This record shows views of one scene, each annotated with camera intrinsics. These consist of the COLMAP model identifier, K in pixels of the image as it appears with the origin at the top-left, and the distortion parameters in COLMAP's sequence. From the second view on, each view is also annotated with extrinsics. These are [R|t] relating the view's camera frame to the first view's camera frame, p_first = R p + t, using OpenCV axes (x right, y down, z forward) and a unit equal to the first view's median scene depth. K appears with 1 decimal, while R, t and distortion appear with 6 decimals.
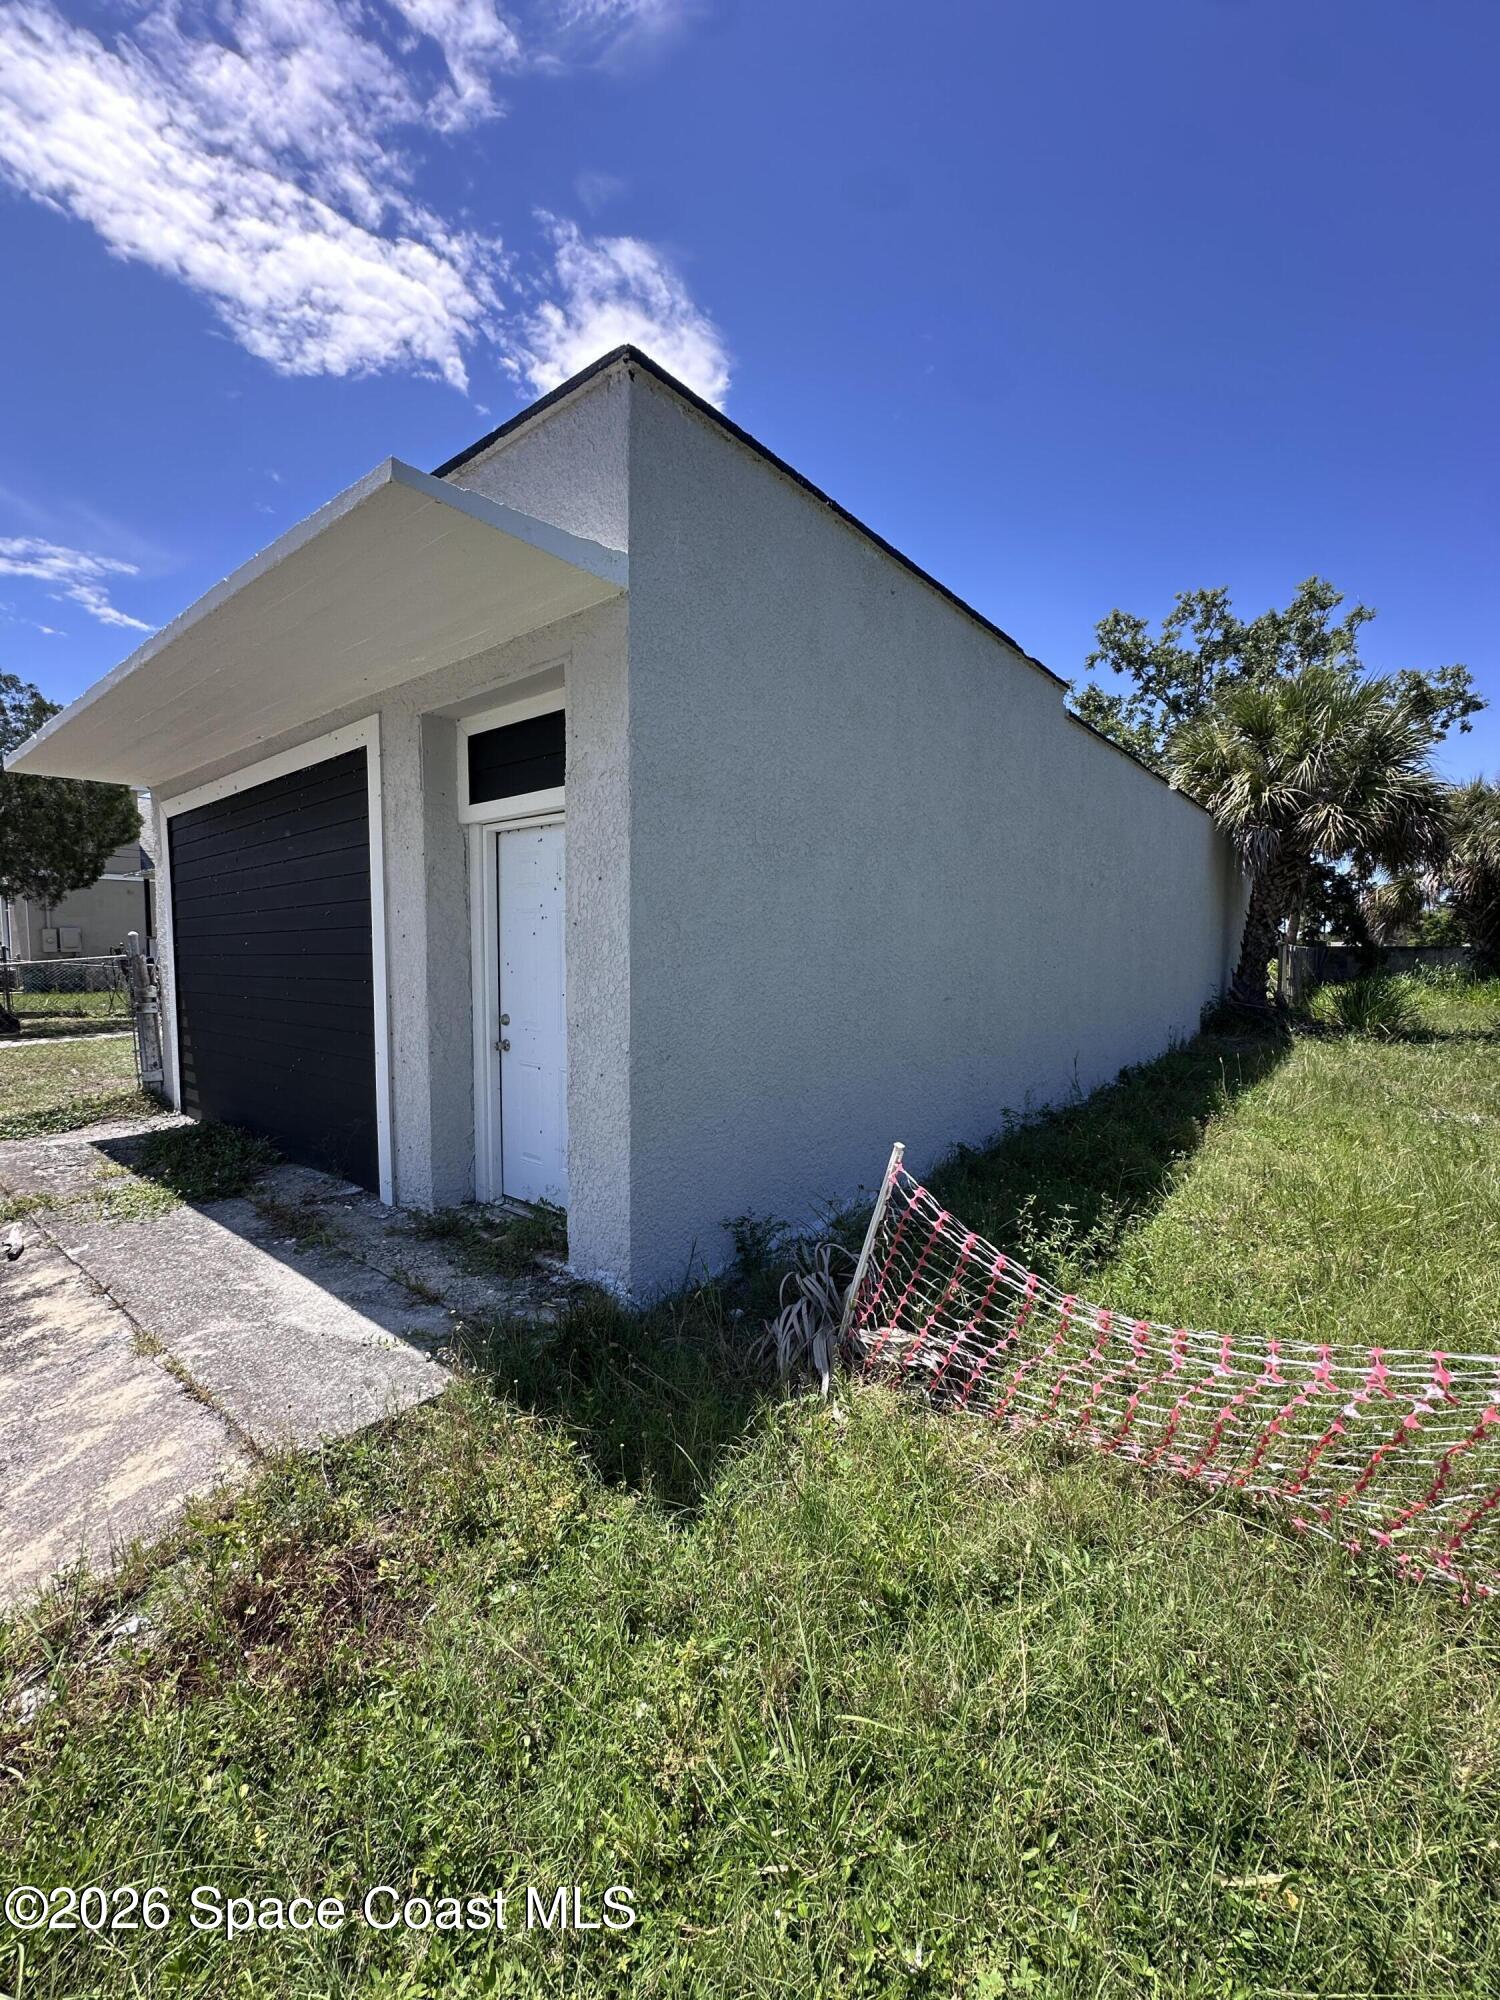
lens RADIAL K [[804.4, 0, 750.0], [0, 804.4, 1000.0], [0, 0, 1]] dist [0.001158, 0.000584]
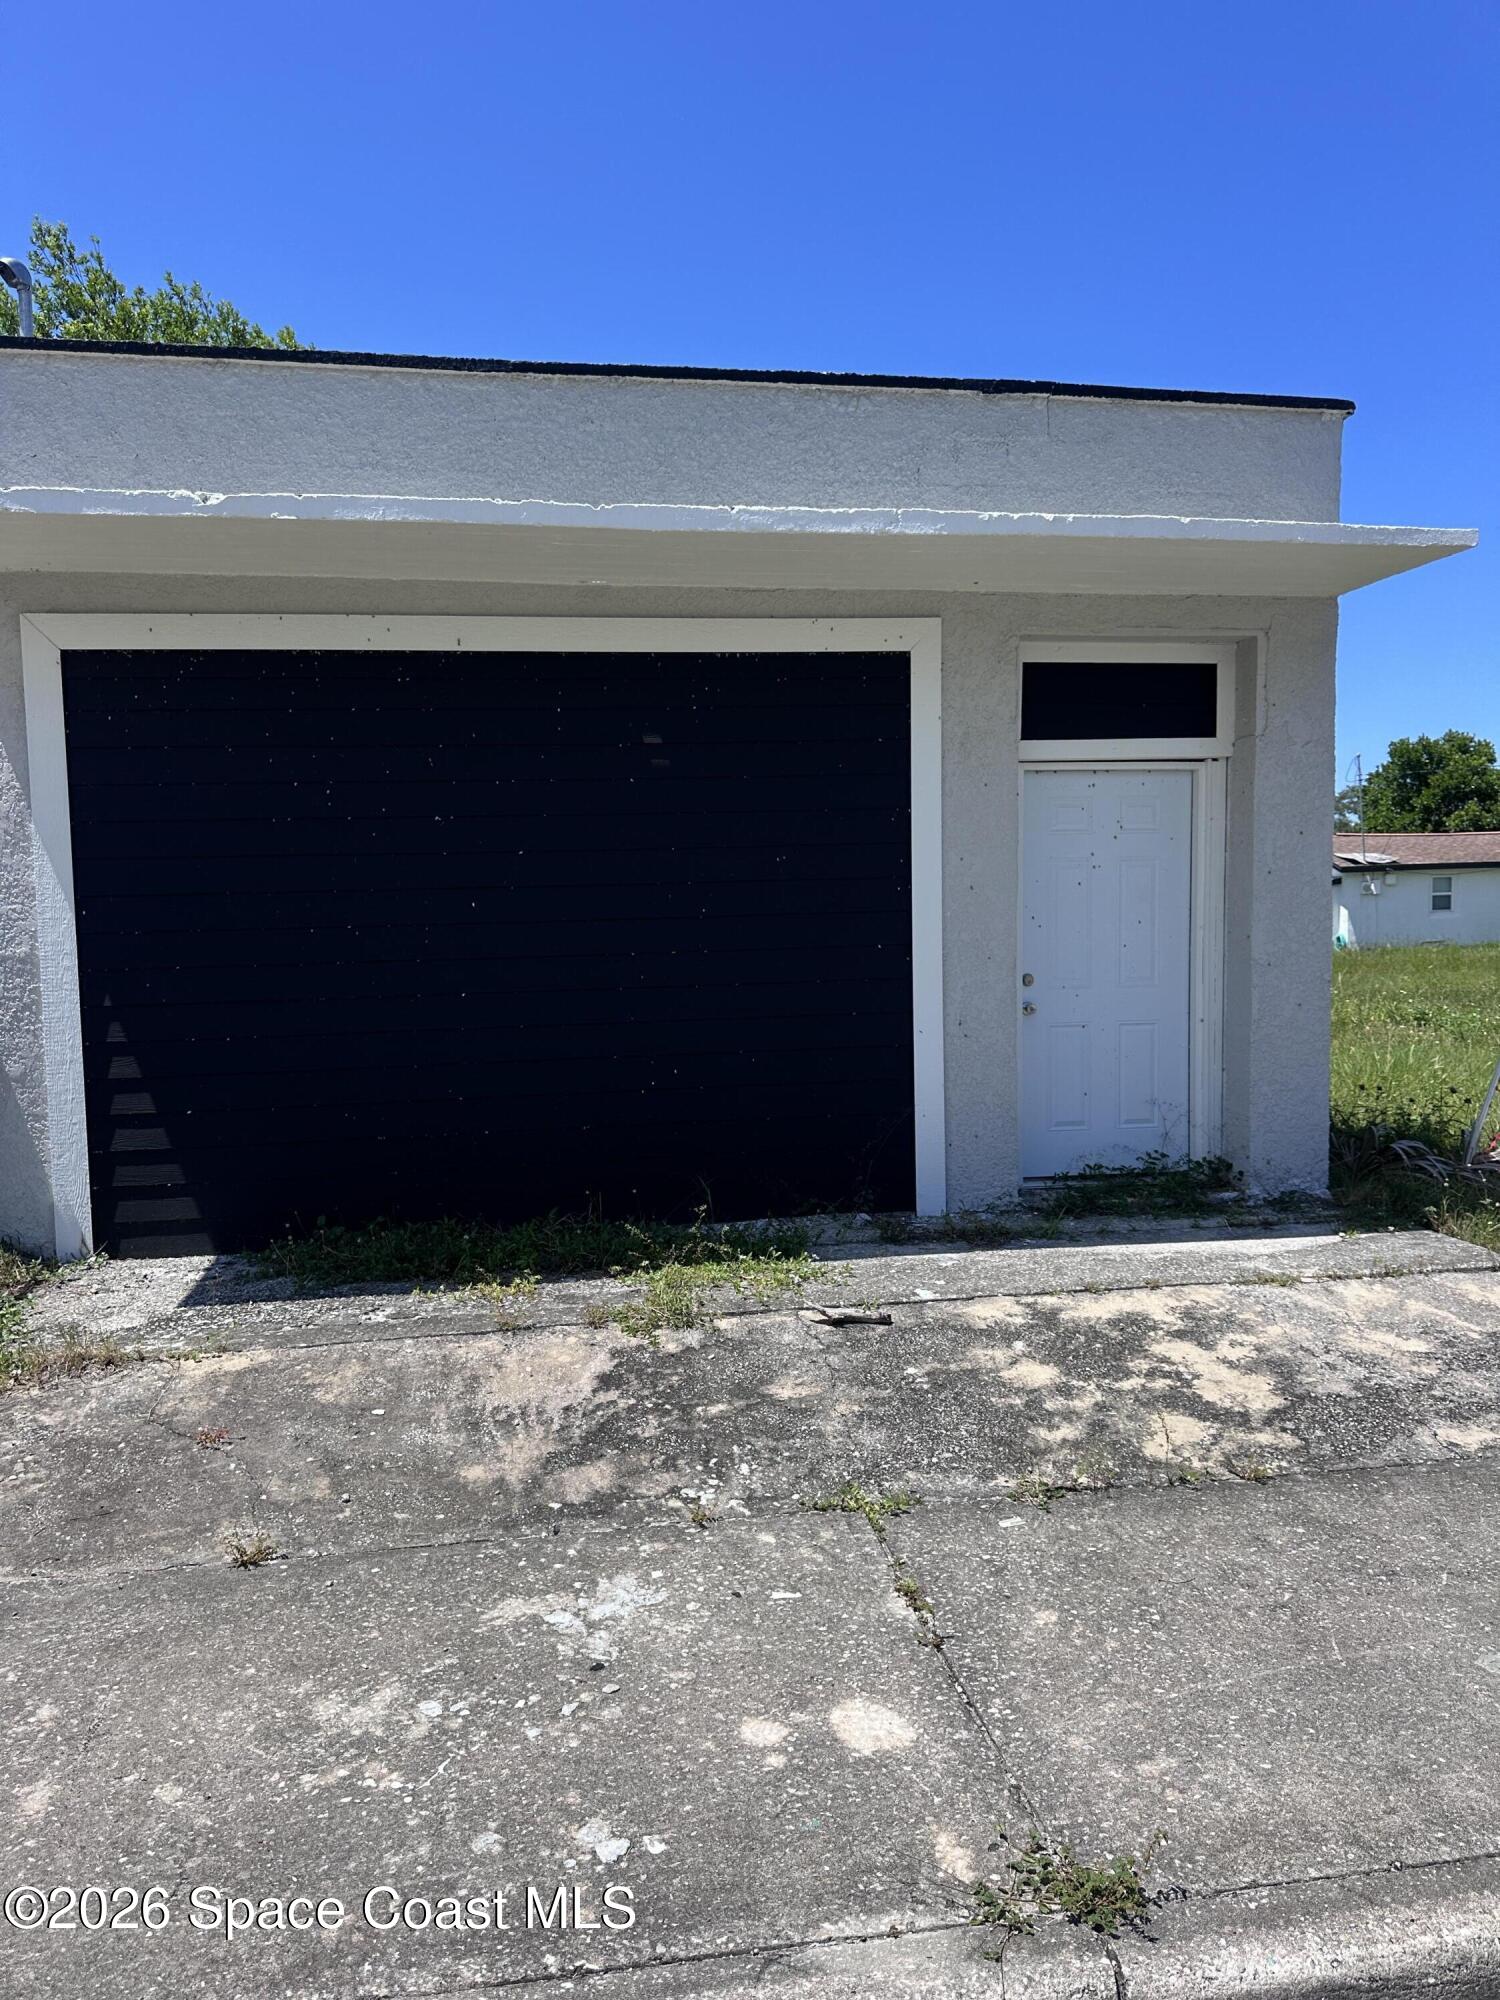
lens RADIAL K [[1407.1, 0, 750.0], [0, 1407.1, 1000.0], [0, 0, 1]] dist [0.000054, -0.000319]
pose [[0.669175, -0.062192, 0.740498, -2.119412], [0.068956, 0.997389, 0.021454, -0.010143], [-0.739899, 0.036705, 0.671716, 0.234374]]
